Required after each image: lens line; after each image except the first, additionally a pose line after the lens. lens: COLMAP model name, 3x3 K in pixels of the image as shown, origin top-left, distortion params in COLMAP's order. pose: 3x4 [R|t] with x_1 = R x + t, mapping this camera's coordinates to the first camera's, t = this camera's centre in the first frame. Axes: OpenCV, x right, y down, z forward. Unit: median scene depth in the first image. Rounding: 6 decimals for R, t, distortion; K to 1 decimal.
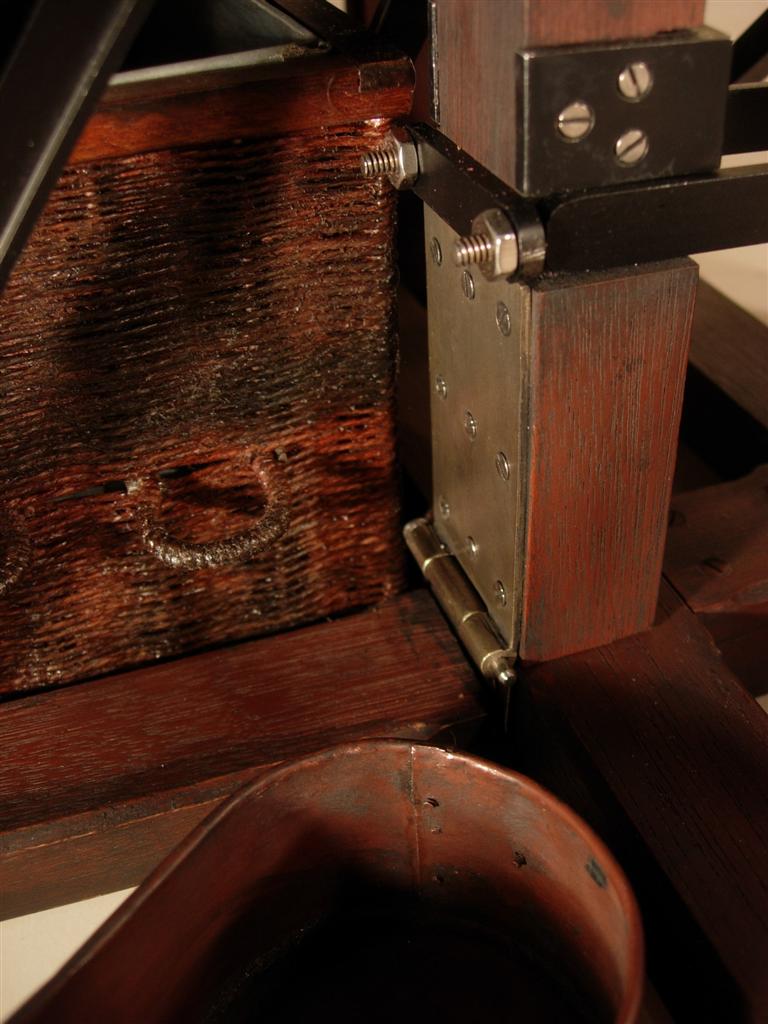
lens RADIAL K [[1115.3, 0, 384.0], [0, 1115.3, 512.0], [0, 0, 1]] dist [-0.195458, 0.070927]
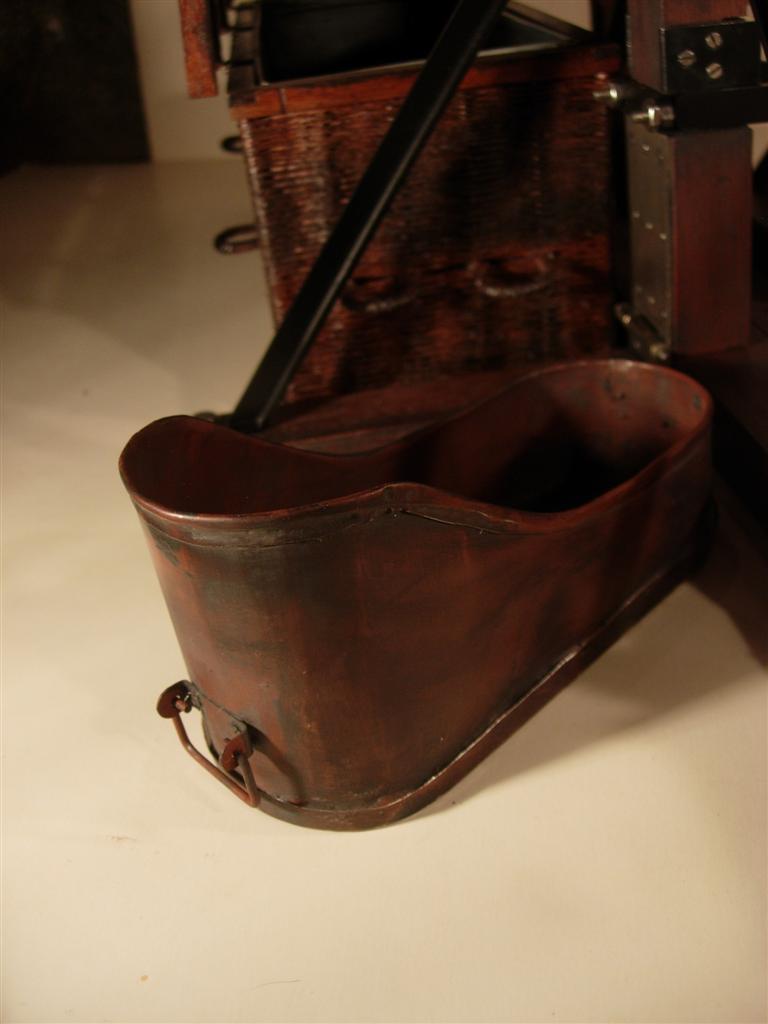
lens RADIAL K [[1115.3, 0, 384.0], [0, 1115.3, 512.0], [0, 0, 1]] dist [-0.195458, 0.070927]
pose [[0.973836, 0.042374, -0.223265, 0.073078], [-0.060530, 0.995336, -0.075113, 0.582907], [0.219041, 0.086662, 0.971859, -0.899523]]
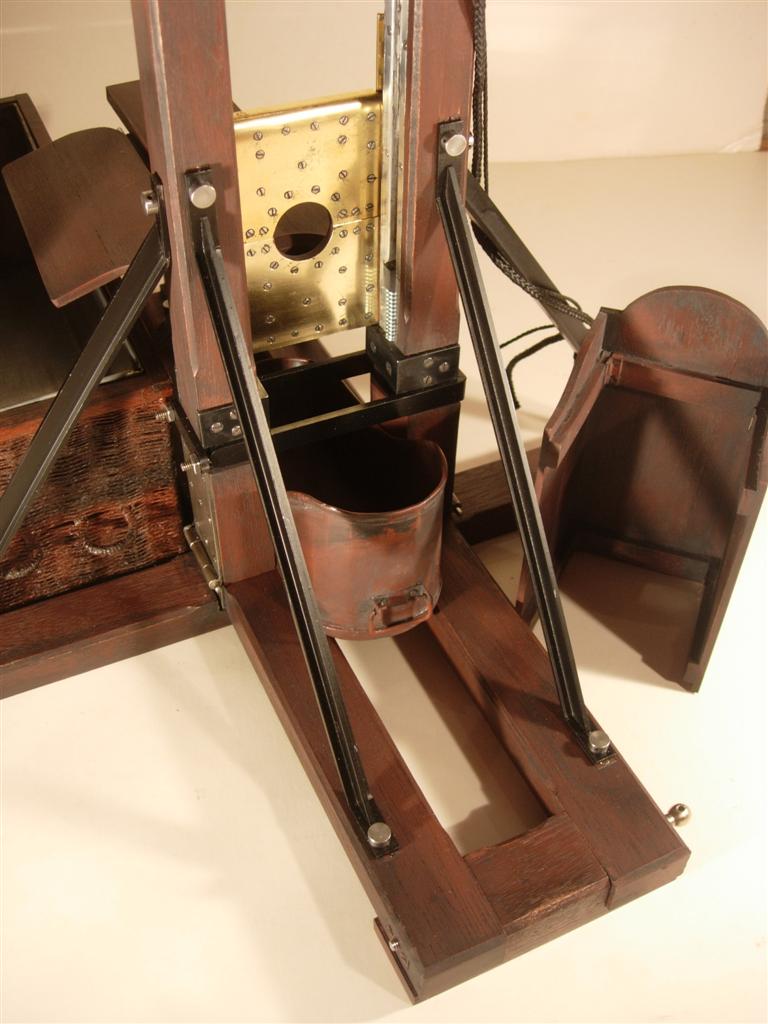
lens RADIAL K [[1115.3, 0, 384.0], [0, 1115.3, 512.0], [0, 0, 1]] dist [-0.195458, 0.070927]
pose [[0.992562, -0.034672, 0.116697, 0.206554], [0.019585, 0.991578, 0.128024, -0.391609], [-0.120153, -0.124786, 0.984882, -1.766697]]
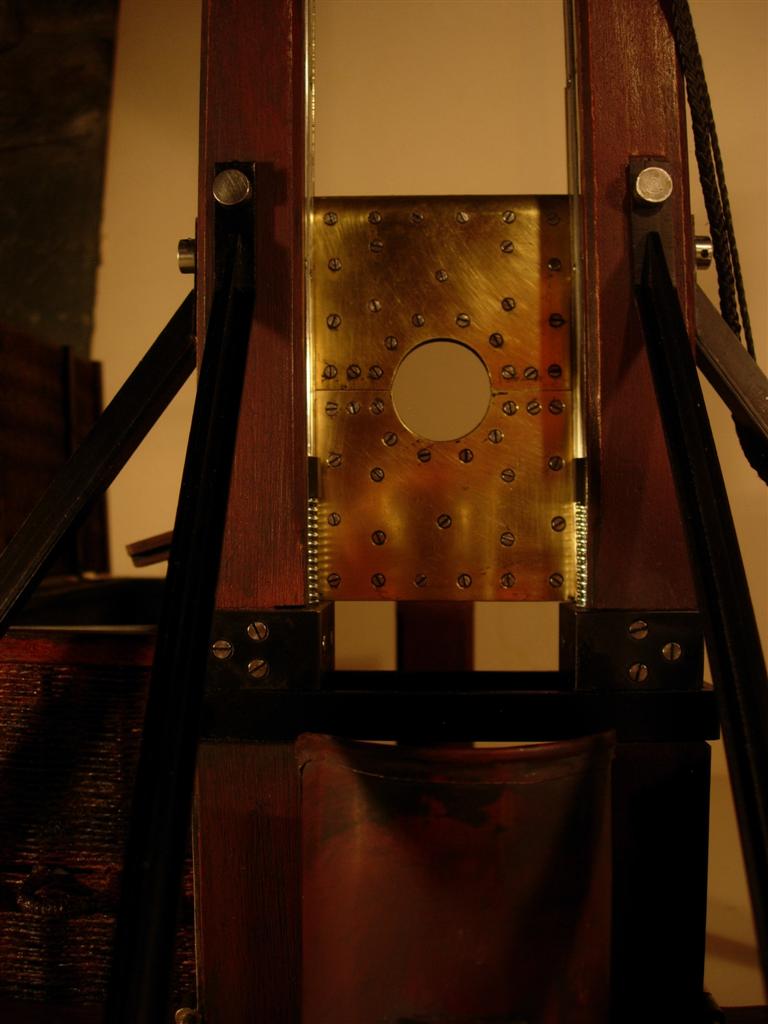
lens RADIAL K [[1115.3, 0, 384.0], [0, 1115.3, 512.0], [0, 0, 1]] dist [-0.195458, 0.070927]
pose [[0.937643, 0.035330, -0.345799, 0.805440], [-0.236957, 0.792814, -0.561514, 0.334013], [0.254316, 0.608439, 0.751748, -0.367505]]
